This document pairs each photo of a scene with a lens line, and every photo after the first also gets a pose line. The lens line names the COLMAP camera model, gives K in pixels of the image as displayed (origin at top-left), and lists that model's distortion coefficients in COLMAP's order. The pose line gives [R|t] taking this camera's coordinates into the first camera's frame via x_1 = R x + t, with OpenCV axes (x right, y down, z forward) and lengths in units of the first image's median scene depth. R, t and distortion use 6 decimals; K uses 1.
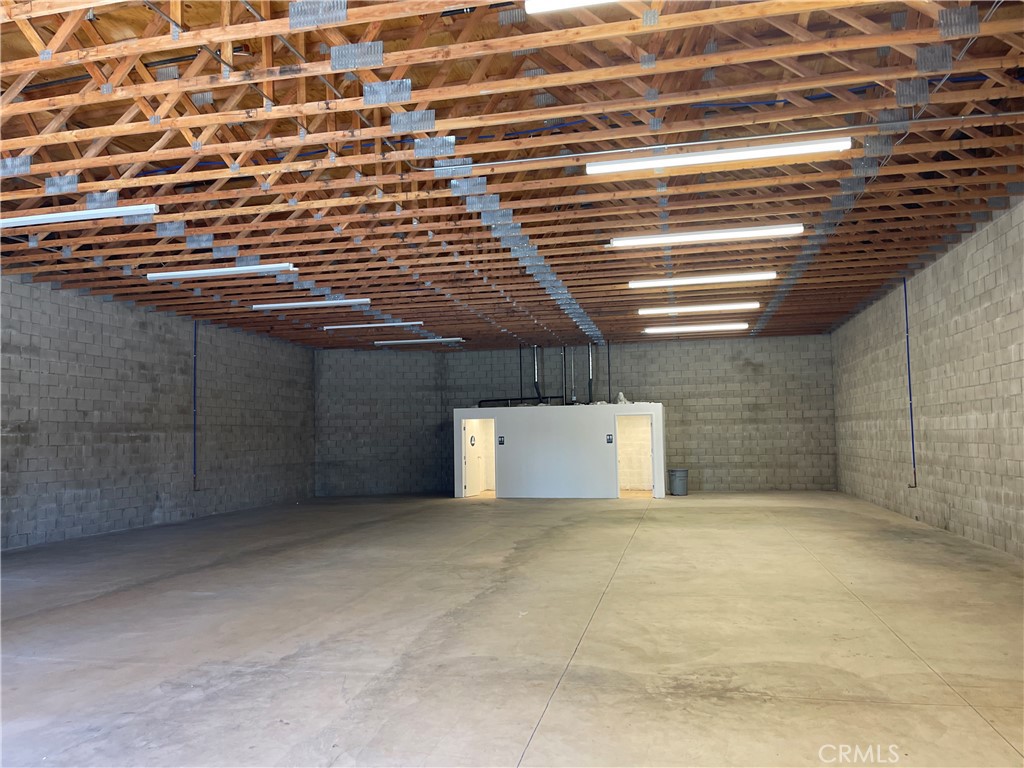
lens RADIAL K [[775.6, 0, 506.7], [0, 775.6, 387.6], [0, 0, 1]] dist [0.073333, -0.096501]
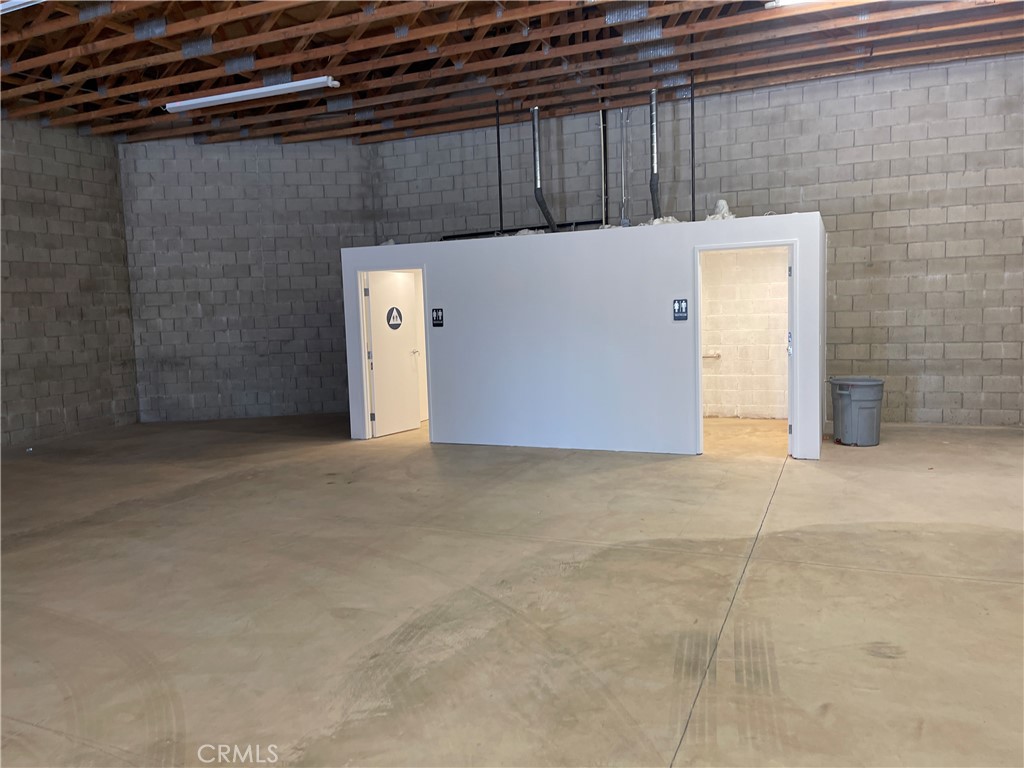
lens RADIAL K [[775.6, 0, 513.2], [0, 775.6, 376.3], [0, 0, 1]] dist [0.073333, -0.096501]
pose [[0.983903, 0.000346, -0.178703, 0.159628], [0.027511, 0.987784, 0.153381, 0.047421], [0.176573, -0.155828, 0.971874, 0.781184]]
